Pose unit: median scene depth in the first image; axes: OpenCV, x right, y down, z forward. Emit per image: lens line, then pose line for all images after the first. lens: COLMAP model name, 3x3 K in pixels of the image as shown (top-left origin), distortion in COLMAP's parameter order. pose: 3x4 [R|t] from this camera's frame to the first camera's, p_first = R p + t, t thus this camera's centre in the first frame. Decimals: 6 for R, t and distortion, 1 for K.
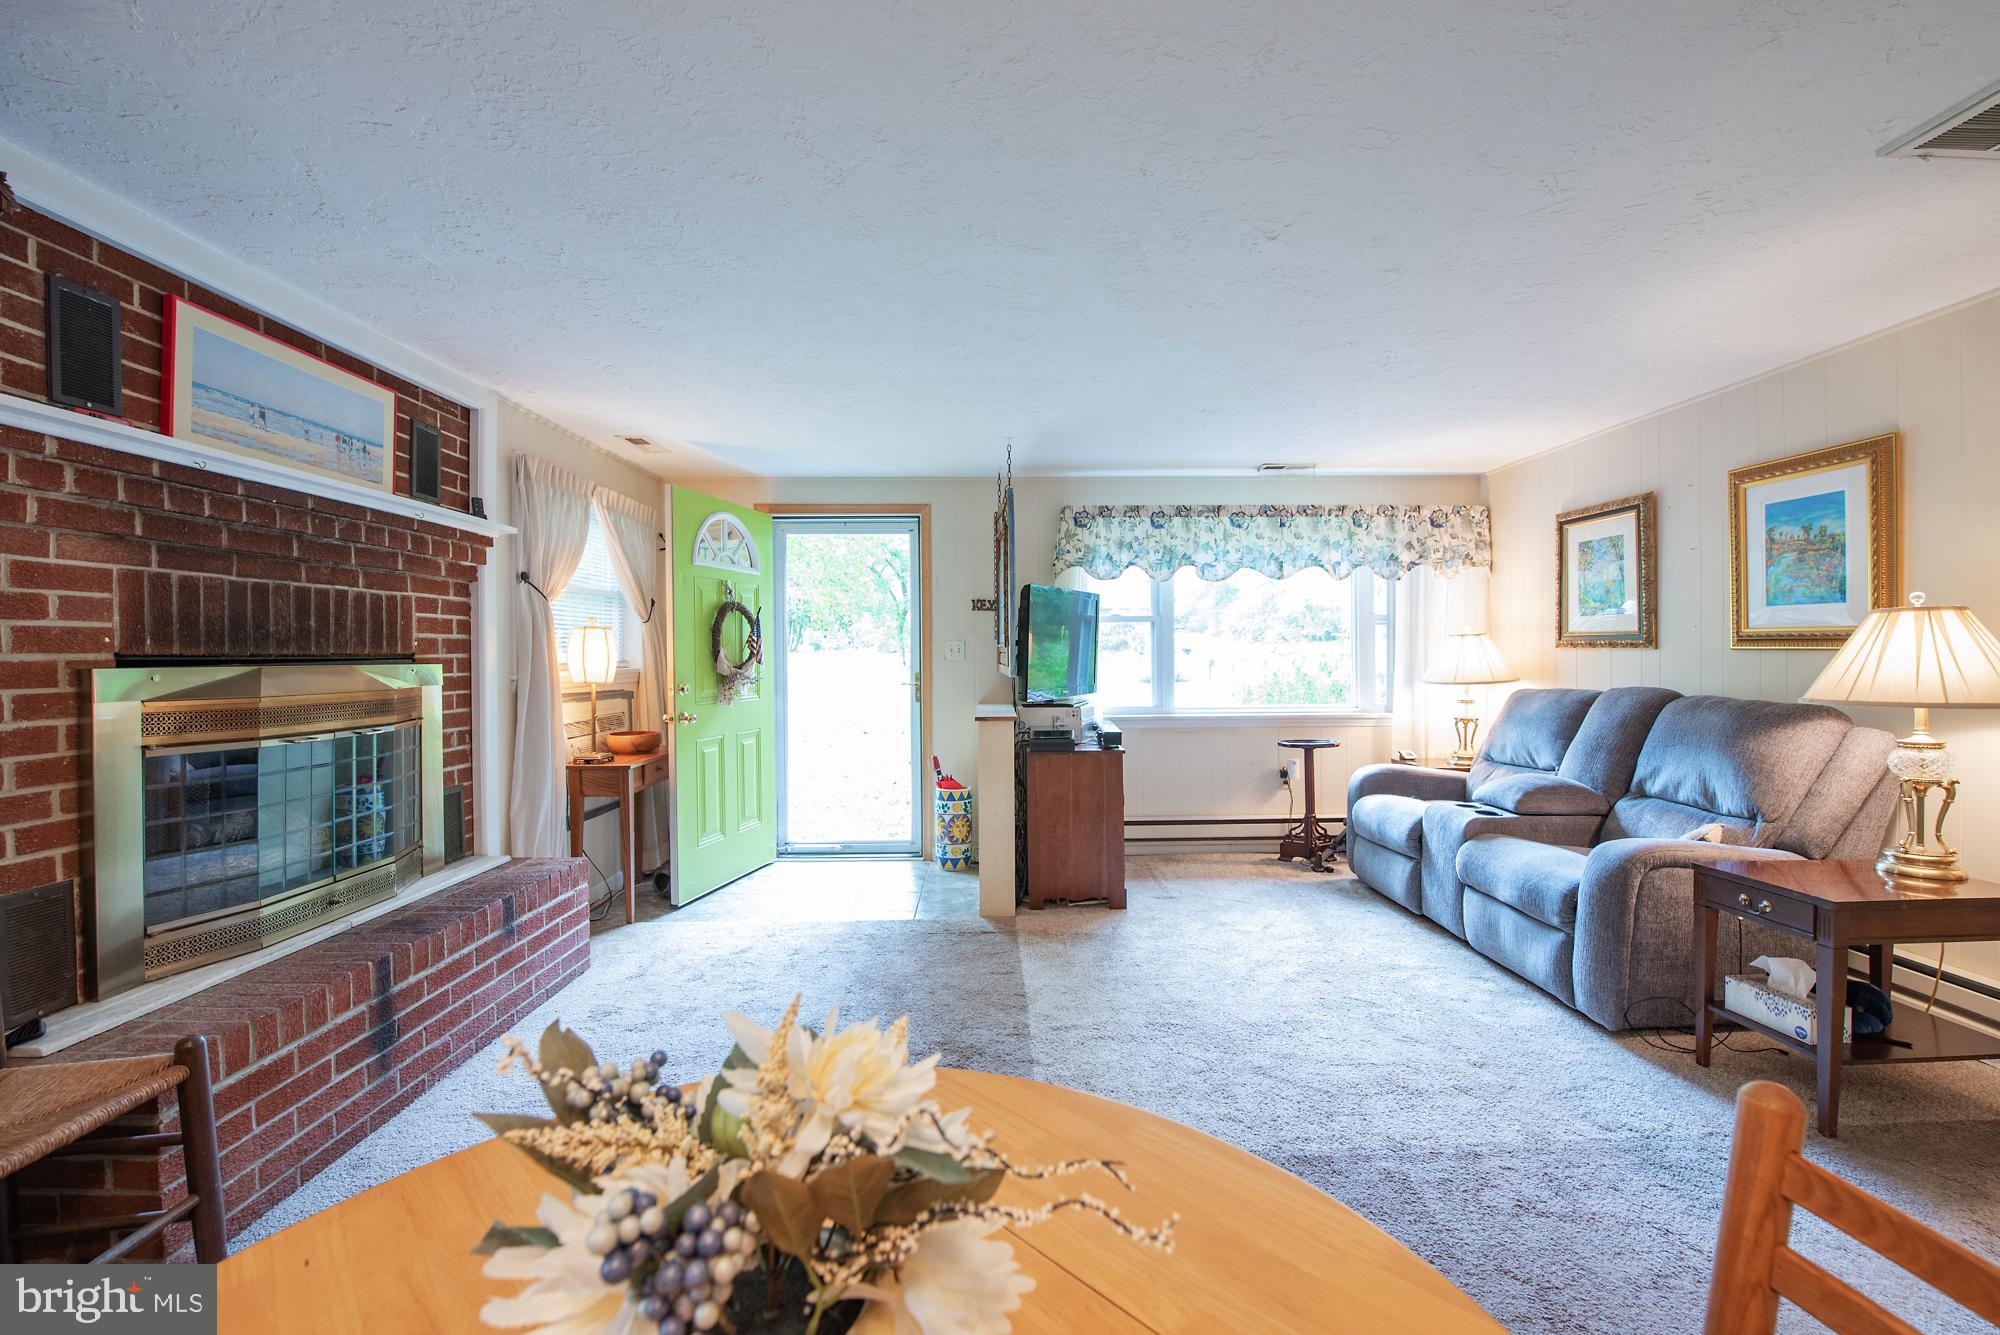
lens RADIAL K [[814.8, 0, 1000.0], [0, 814.8, 667.5], [0, 0, 1]] dist [-0.014020, -0.000164]
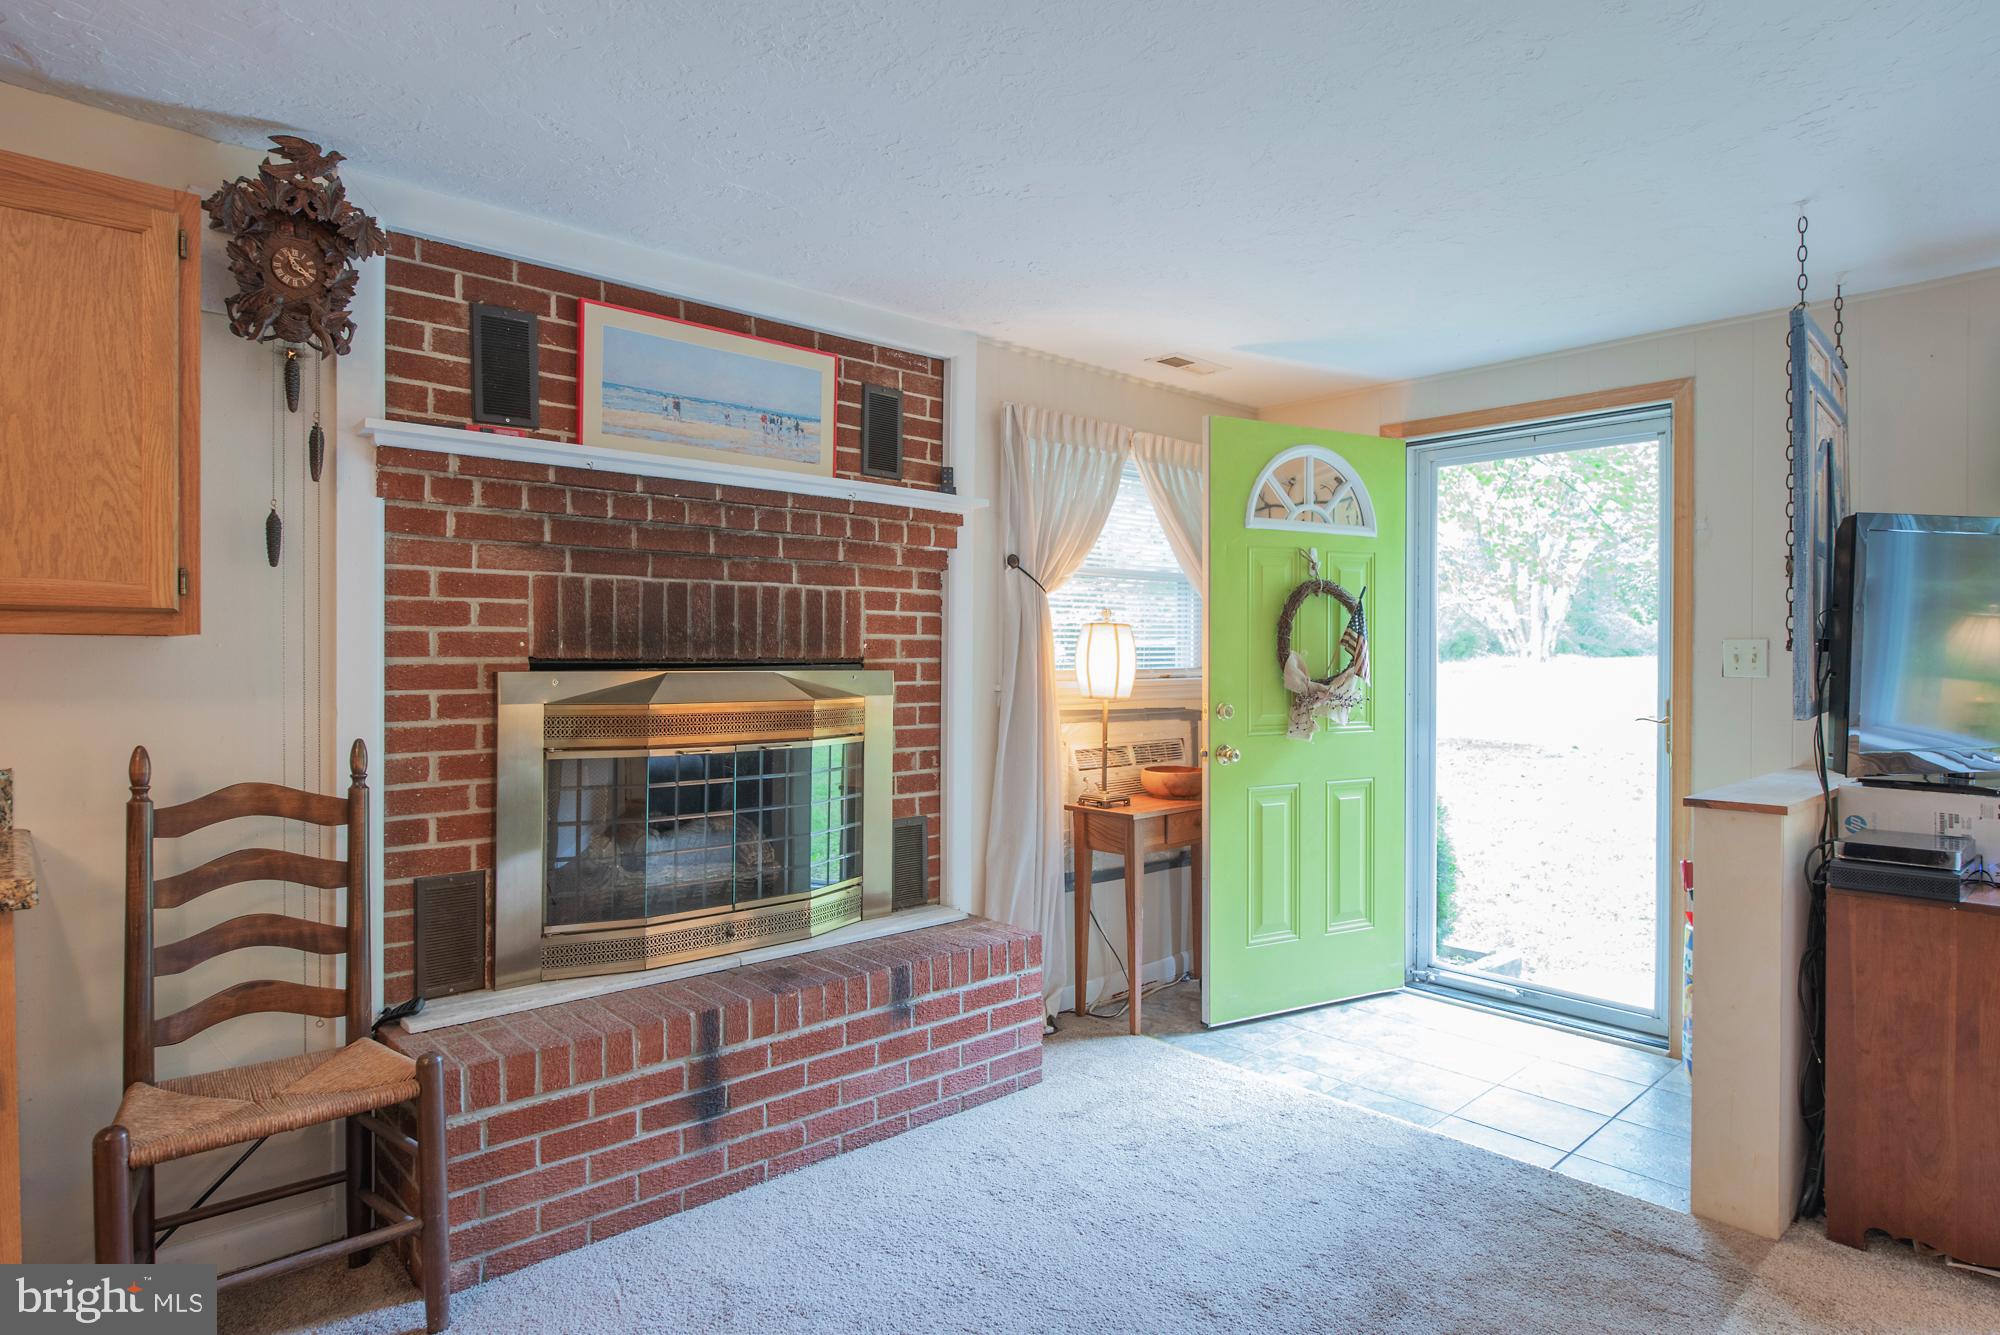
lens RADIAL K [[1090.3, 0, 1000.0], [0, 1090.3, 667.5], [0, 0, 1]] dist [0.000172, -0.002159]
pose [[0.666807, 0.015929, -0.745060, 0.246134], [-0.019495, 0.999802, 0.003928, -0.015139], [0.744976, 0.011906, 0.666985, 0.358784]]
